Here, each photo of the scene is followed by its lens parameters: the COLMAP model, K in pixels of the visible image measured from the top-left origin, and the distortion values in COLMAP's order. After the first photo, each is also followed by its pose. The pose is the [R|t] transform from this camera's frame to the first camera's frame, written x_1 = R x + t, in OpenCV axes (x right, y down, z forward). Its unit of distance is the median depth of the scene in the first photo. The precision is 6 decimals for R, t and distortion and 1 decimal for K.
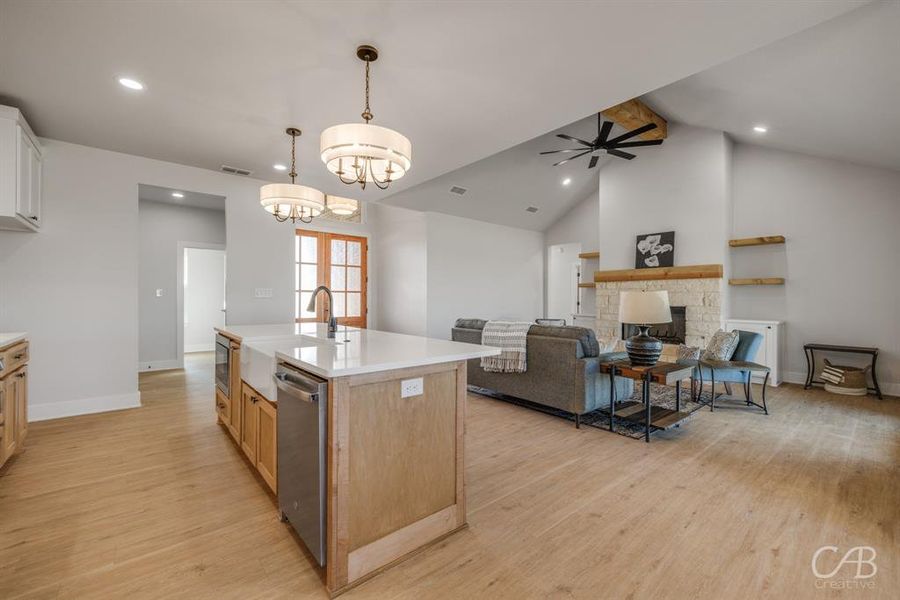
lens RADIAL K [[376.4, 0, 445.1], [0, 376.4, 297.3], [0, 0, 1]] dist [0.003375, 0.000067]
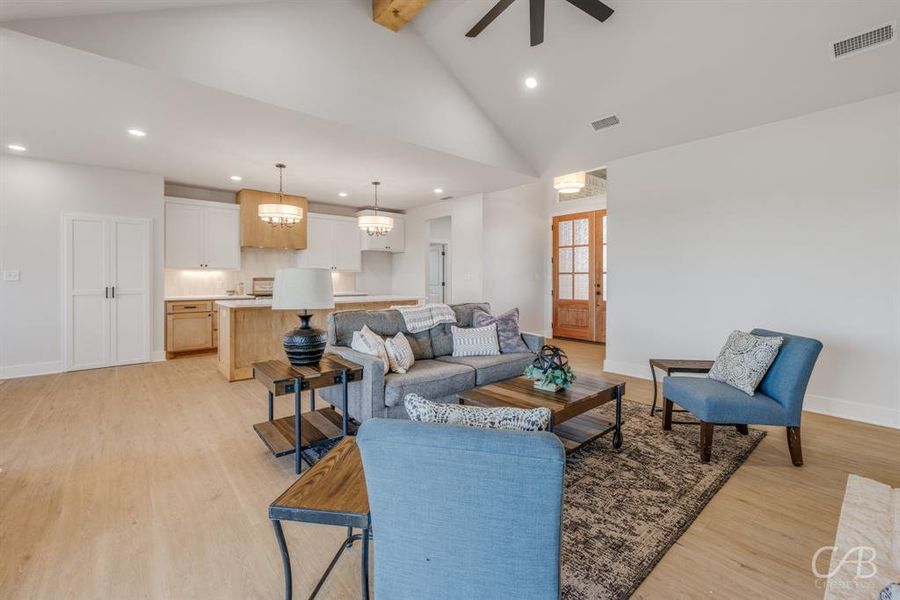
lens RADIAL K [[376.4, 0, 446.6], [0, 376.4, 282.5], [0, 0, 1]] dist [0.003375, 0.000067]
pose [[0.020652, 0.005591, -0.999771, 0.892622], [0.001184, 0.999984, 0.005616, 0.003408], [0.999786, -0.001300, 0.020645, 0.866808]]
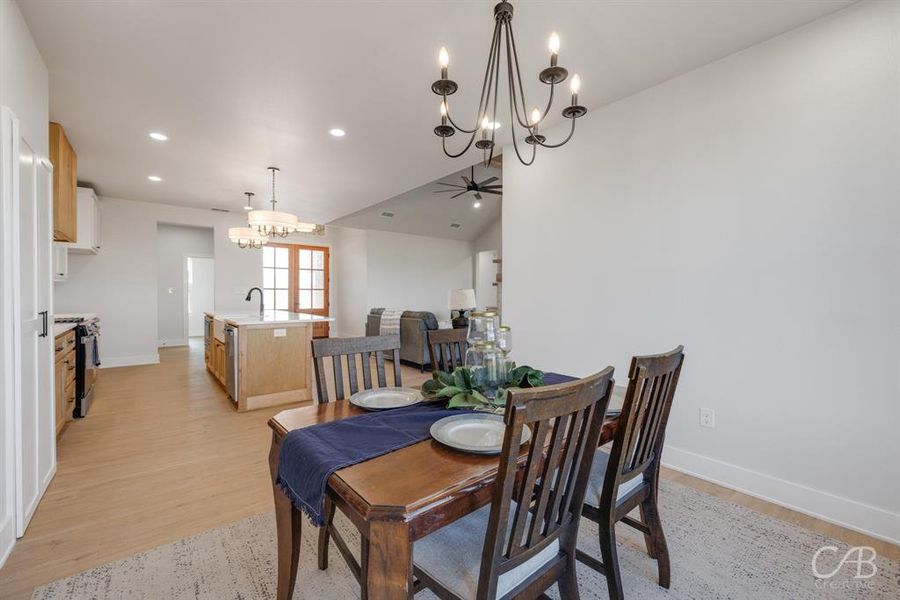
lens RADIAL K [[376.4, 0, 443.0], [0, 376.4, 298.8], [0, 0, 1]] dist [0.003375, 0.000067]
pose [[0.999680, 0.000171, -0.025298, 0.330224], [0.000144, 0.999923, 0.012441, 0.002357], [0.025298, -0.012441, 0.999603, -0.430494]]
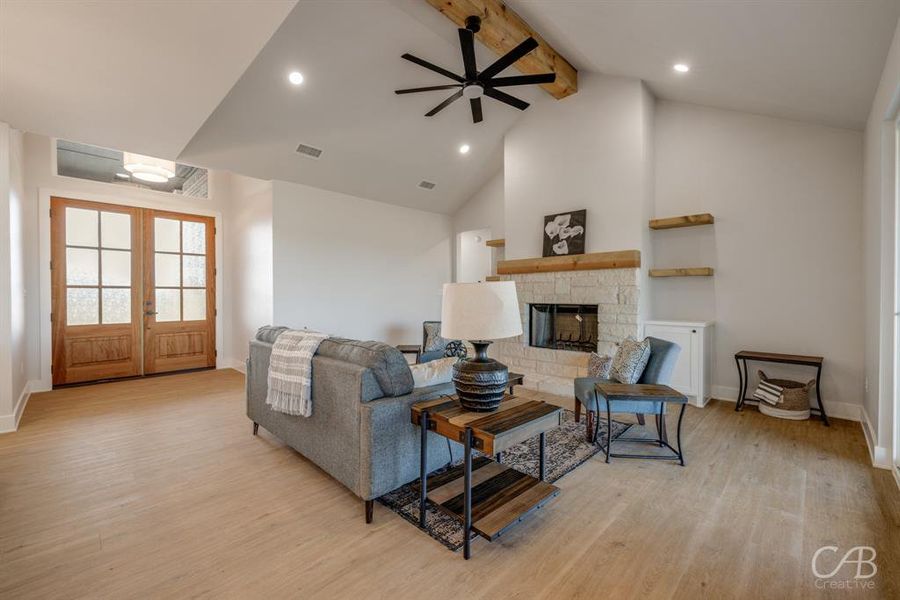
lens RADIAL K [[376.4, 0, 446.2], [0, 376.4, 297.0], [0, 0, 1]] dist [0.003375, 0.000067]
pose [[0.995152, -0.006045, 0.098163, 0.283705], [0.005345, 0.999958, 0.007393, 0.001462], [-0.098204, -0.006832, 0.995143, 0.287526]]
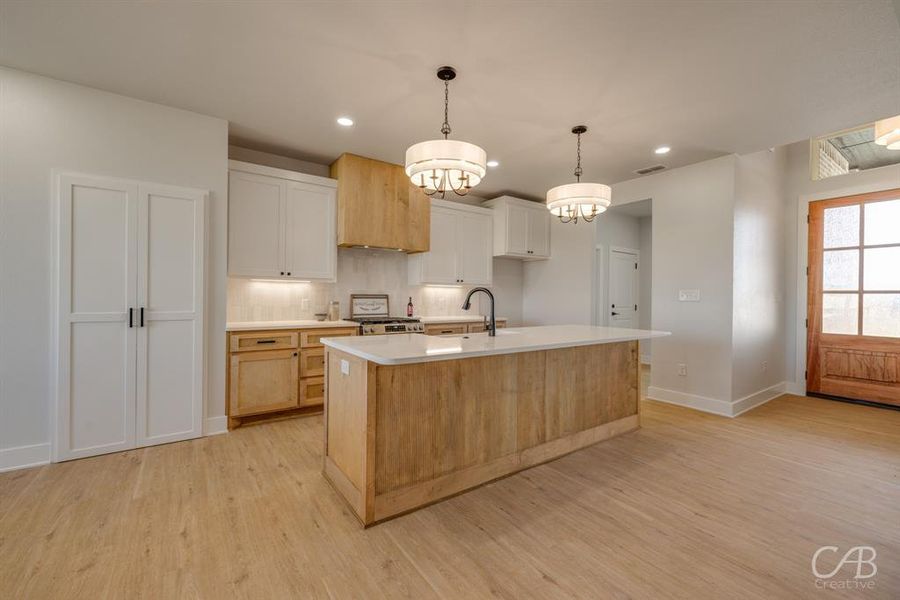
lens RADIAL K [[376.4, 0, 451.7], [0, 376.4, 297.5], [0, 0, 1]] dist [0.003375, 0.000067]
pose [[-0.070456, -0.003430, -0.997509, 0.399846], [-0.010124, 0.999945, -0.002723, 0.001726], [0.997464, 0.009907, -0.070487, 0.501225]]
